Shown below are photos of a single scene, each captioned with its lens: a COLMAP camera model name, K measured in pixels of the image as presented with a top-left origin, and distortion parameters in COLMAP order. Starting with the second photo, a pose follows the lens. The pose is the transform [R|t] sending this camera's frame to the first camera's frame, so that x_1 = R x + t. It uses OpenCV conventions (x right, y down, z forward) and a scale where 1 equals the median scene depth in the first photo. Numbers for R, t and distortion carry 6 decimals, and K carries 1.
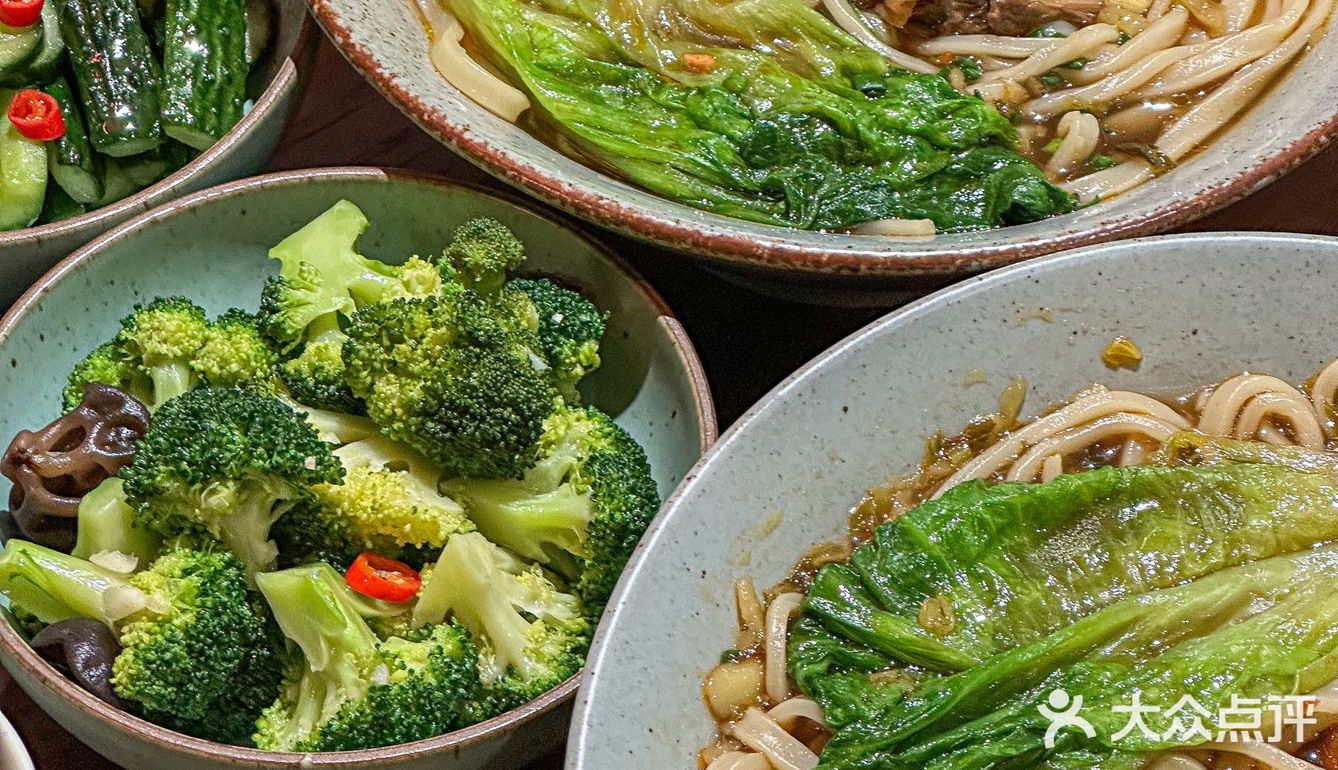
lens RADIAL K [[3892.8, 0, 669.8], [0, 3892.8, 385.0], [0, 0, 1]] dist [-0.050343, 0.000000]
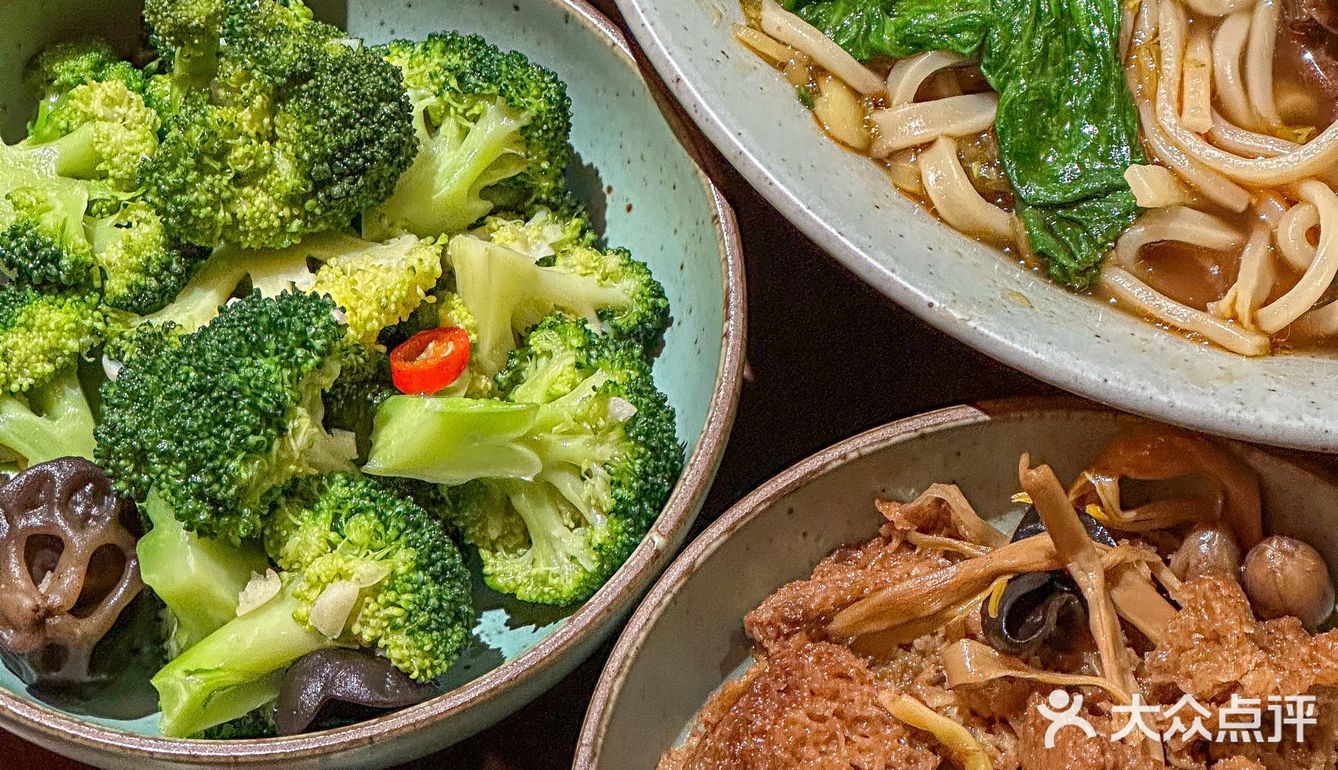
lens RADIAL K [[3892.8, 0, 714.9], [0, 3892.8, 351.7], [0, 0, 1]] dist [-0.050343, 0.000000]
pose [[0.530666, -0.752414, 0.390213, -0.353672], [0.647263, 0.656980, 0.386559, -0.224717], [-0.547214, 0.047437, 0.835647, 0.281019]]
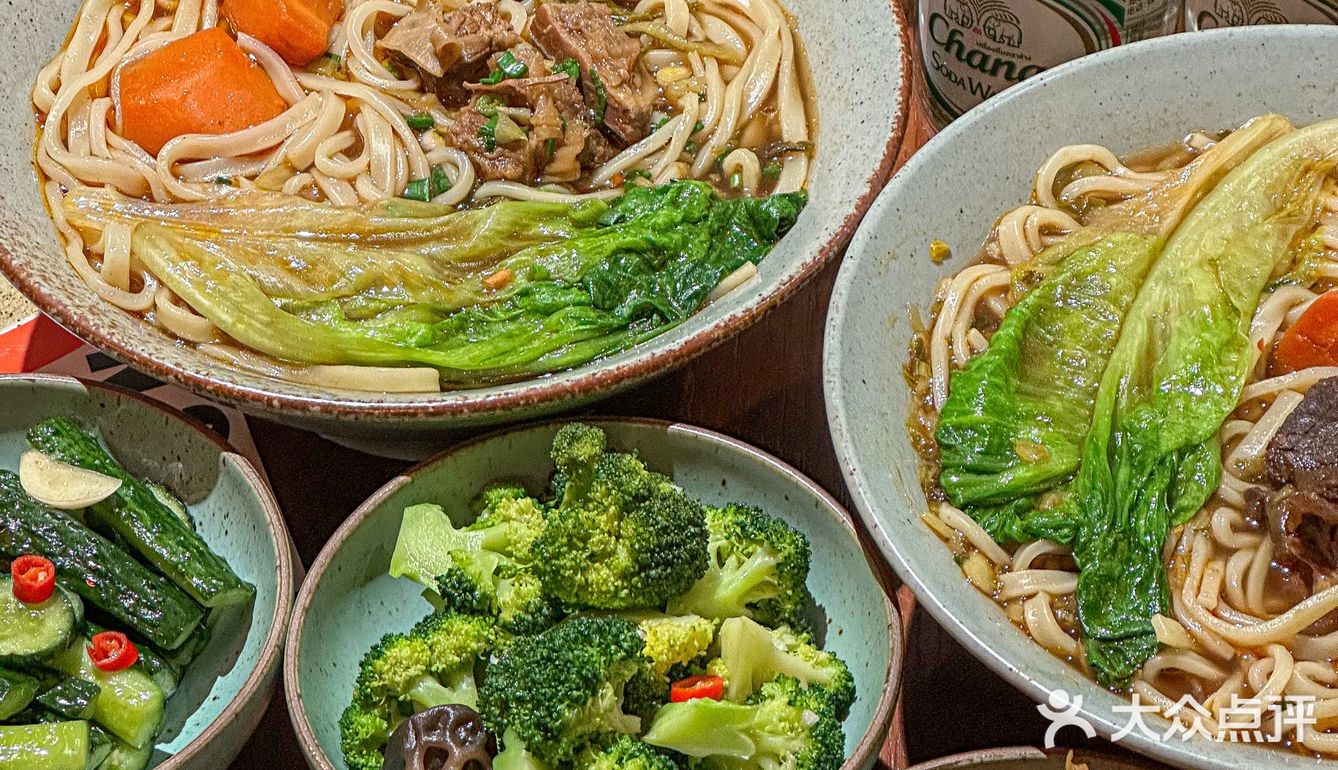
lens RADIAL K [[3892.8, 0, 666.9], [0, 3892.8, 385.8], [0, 0, 1]] dist [-0.050343, 0.000000]
pose [[0.674039, -0.545107, 0.498527, -0.648773], [0.579398, 0.808768, 0.100955, -0.162234], [-0.458224, 0.220798, 0.860976, -0.109095]]
